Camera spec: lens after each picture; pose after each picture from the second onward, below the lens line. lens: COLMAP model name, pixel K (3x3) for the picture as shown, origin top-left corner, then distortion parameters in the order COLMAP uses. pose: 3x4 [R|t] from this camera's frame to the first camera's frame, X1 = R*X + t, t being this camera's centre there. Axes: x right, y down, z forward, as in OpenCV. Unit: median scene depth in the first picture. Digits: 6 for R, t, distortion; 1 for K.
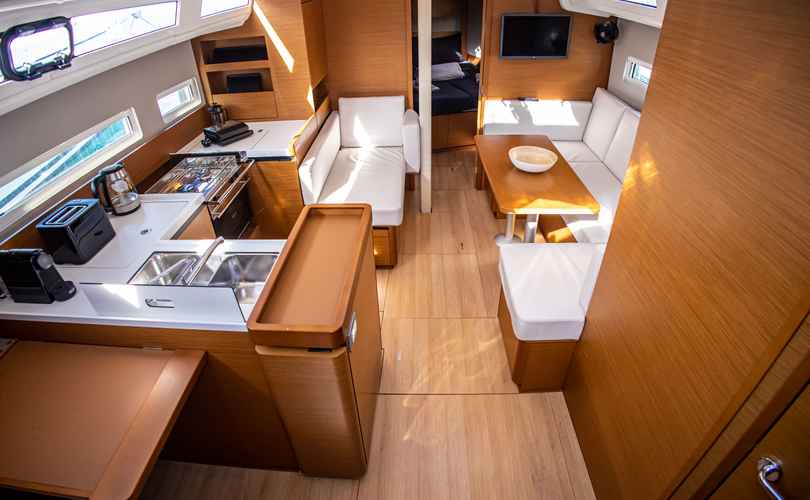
lens RADIAL K [[419.0, 0, 405.0], [0, 419.0, 250.0], [0, 0, 1]] dist [-0.107913, 0.018887]
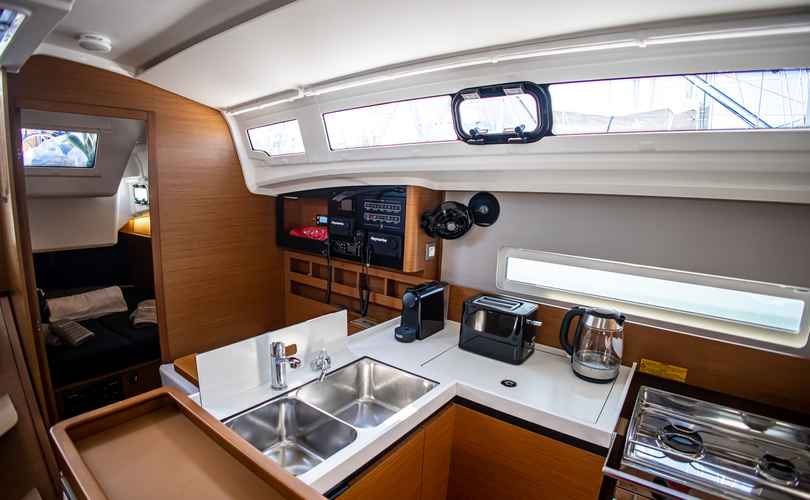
lens RADIAL K [[408.4, 0, 404.1], [0, 408.4, 259.3], [0, 0, 1]] dist [-0.150638, 0.037878]
pose [[-0.564128, 0.153954, -0.811208, -0.014224], [-0.492323, 0.725998, 0.480152, -0.298853], [0.662856, 0.670243, -0.333760, 0.656695]]
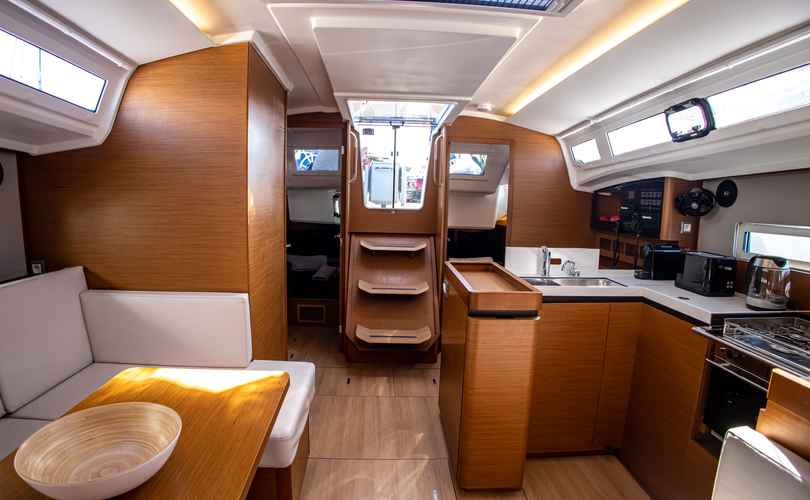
lens RADIAL K [[419.0, 0, 405.0], [0, 419.0, 250.0], [0, 0, 1]] dist [-0.107913, 0.018887]
pose [[-0.997228, 0.005680, -0.074184, 0.084663], [-0.045425, 0.743188, 0.667539, -0.523997], [0.058924, 0.669059, -0.740870, 1.100972]]
